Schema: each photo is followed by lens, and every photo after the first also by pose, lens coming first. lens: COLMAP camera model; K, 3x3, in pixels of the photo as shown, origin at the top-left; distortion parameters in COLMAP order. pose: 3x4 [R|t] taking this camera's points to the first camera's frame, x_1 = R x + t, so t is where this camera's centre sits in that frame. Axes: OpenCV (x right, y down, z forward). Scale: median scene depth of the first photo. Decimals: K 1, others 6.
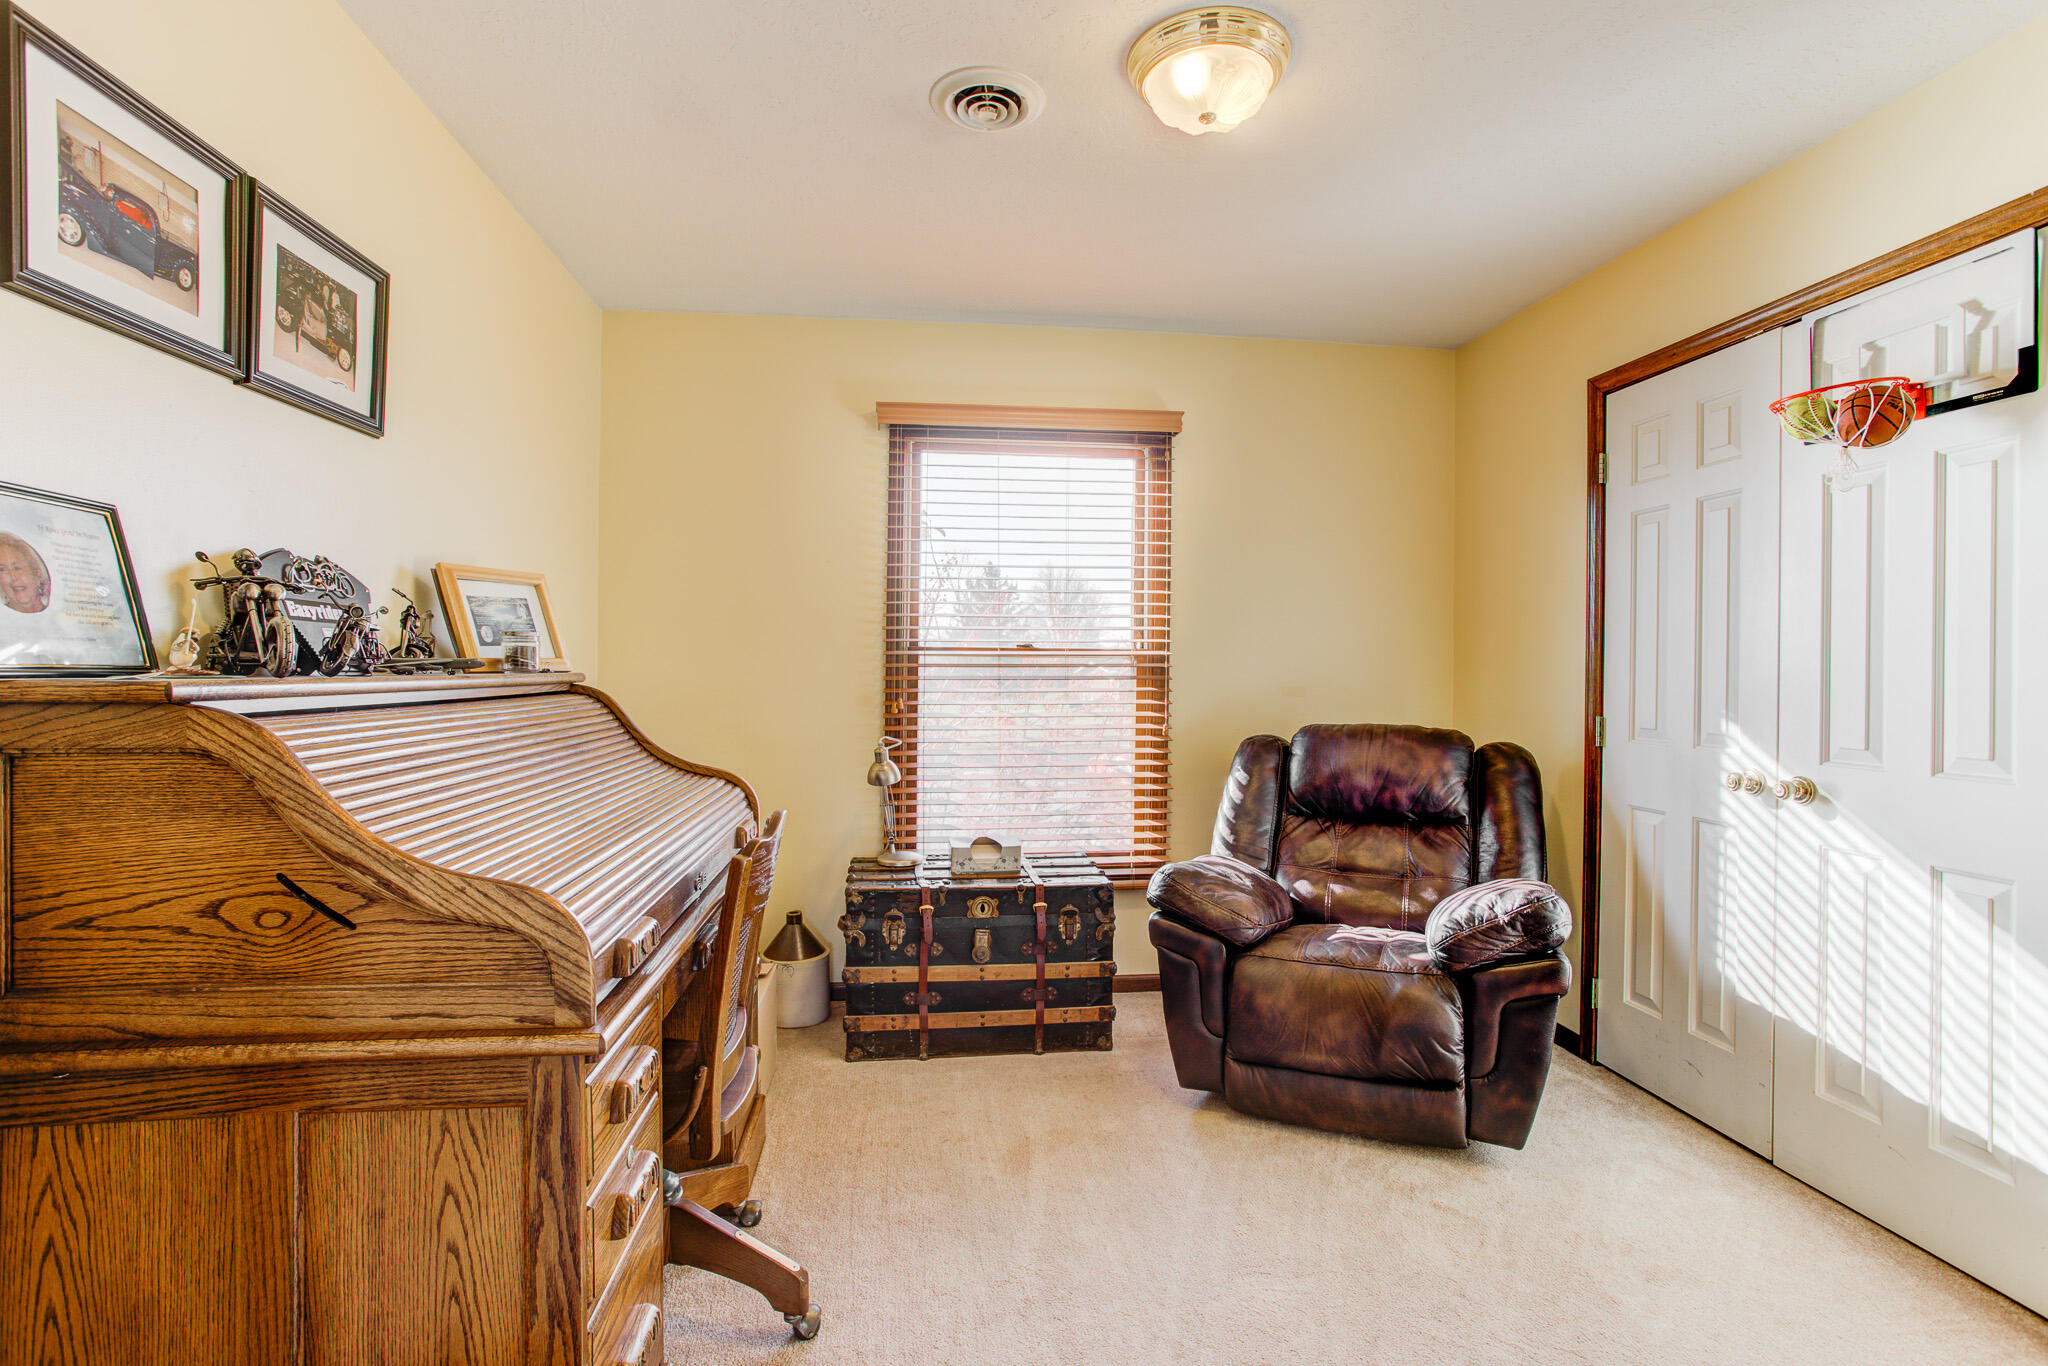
lens RADIAL K [[1027.6, 0, 1027.8], [0, 1027.6, 670.3], [0, 0, 1]] dist [-0.051925, 0.048925]
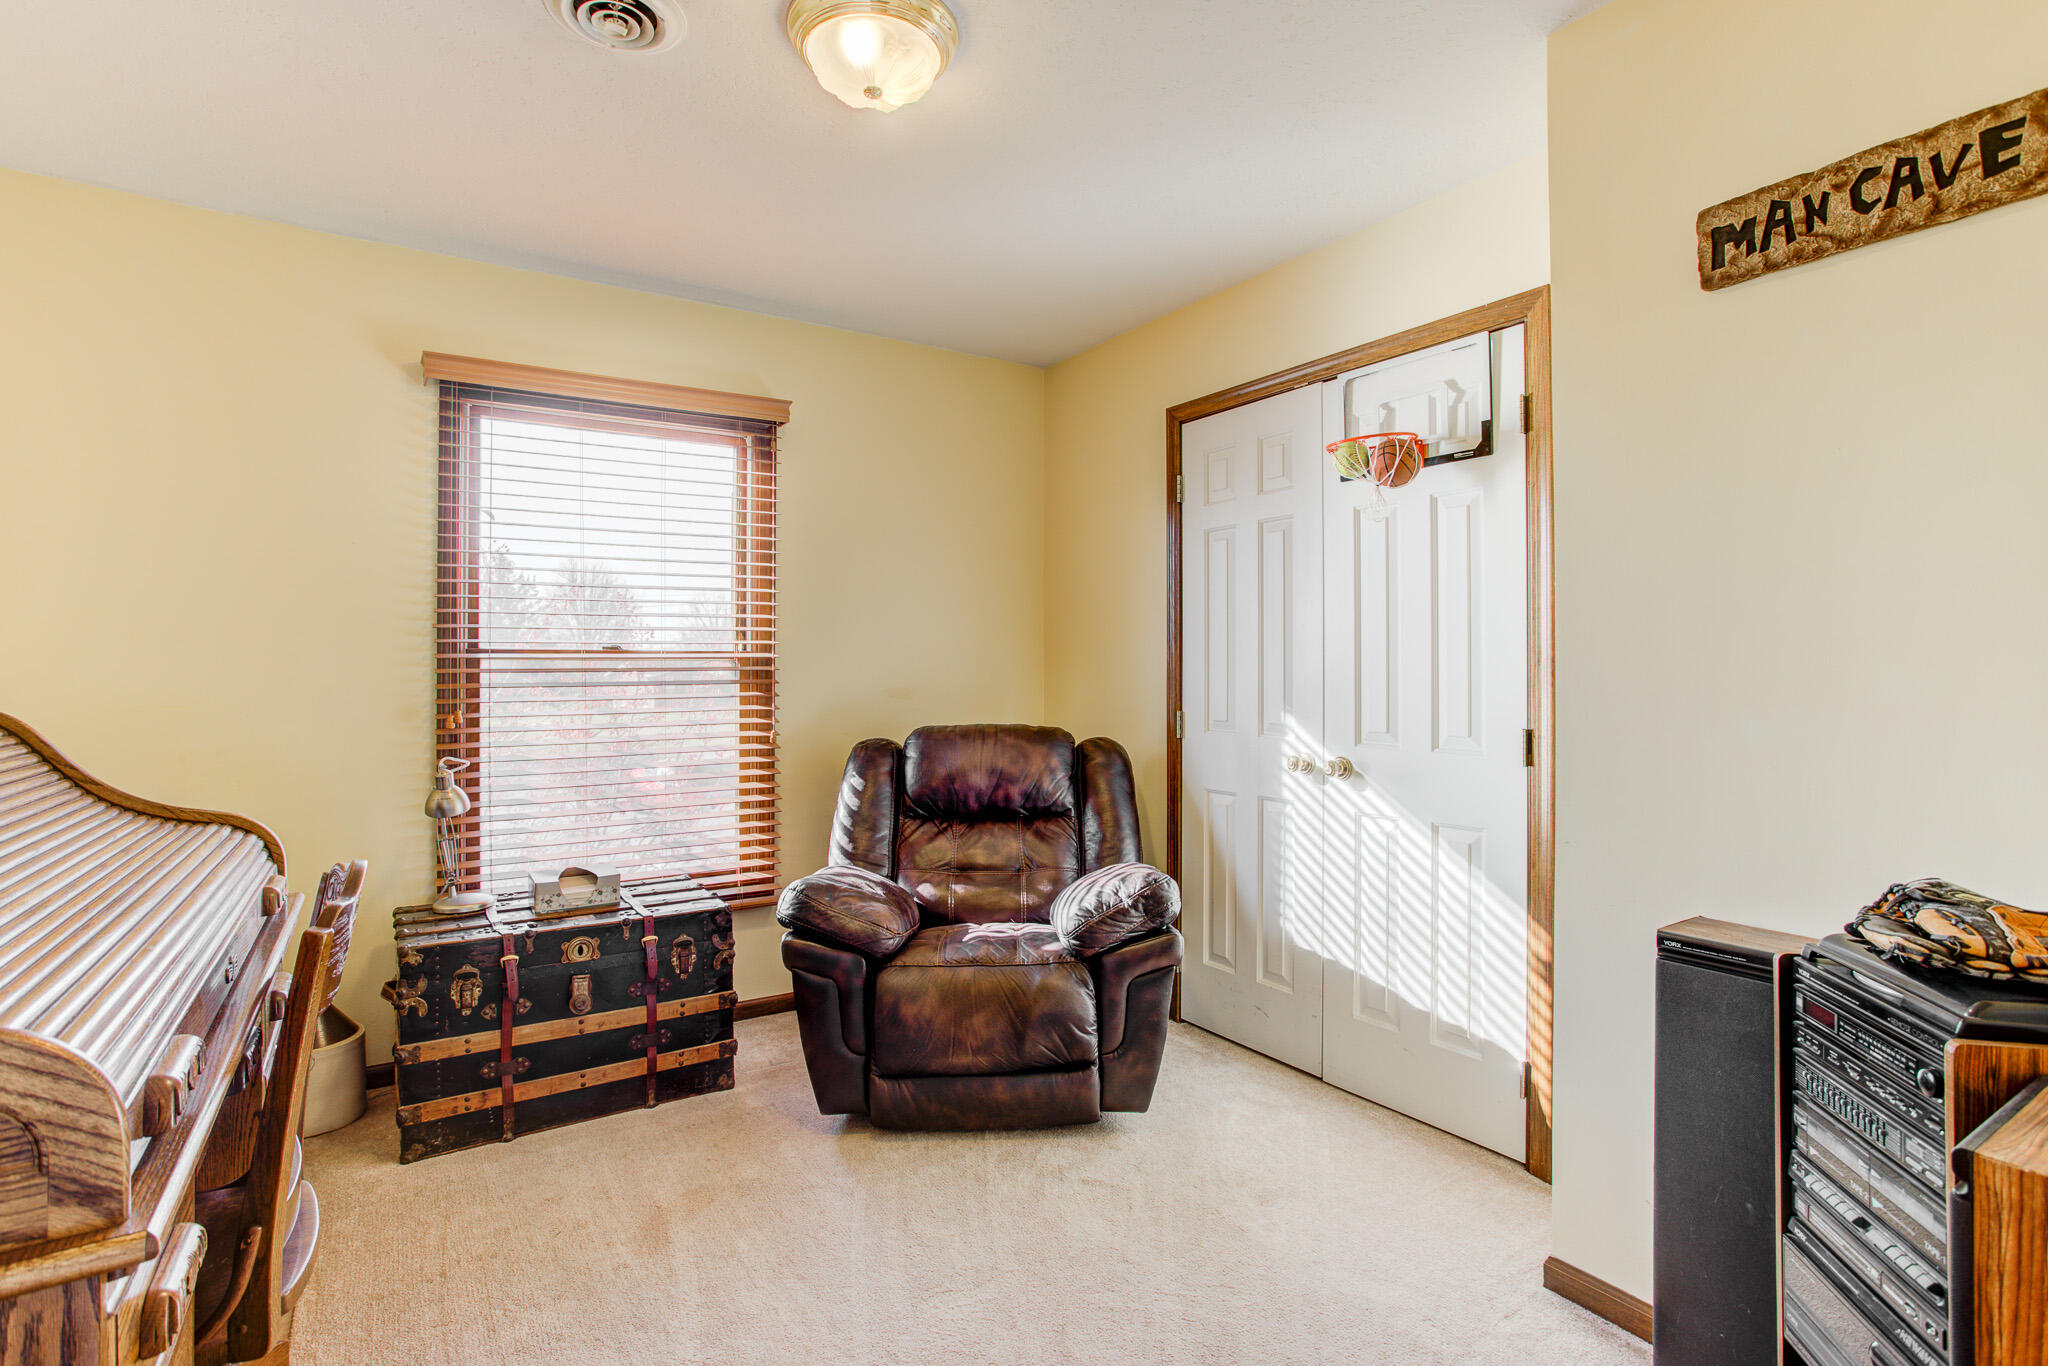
lens RADIAL K [[1027.6, 0, 1027.8], [0, 1027.6, 670.3], [0, 0, 1]] dist [-0.051925, 0.048925]
pose [[0.896301, -0.008850, 0.443357, -0.094950], [0.009555, 0.999954, 0.000644, -0.001910], [-0.443343, 0.003659, 0.896345, 0.068560]]
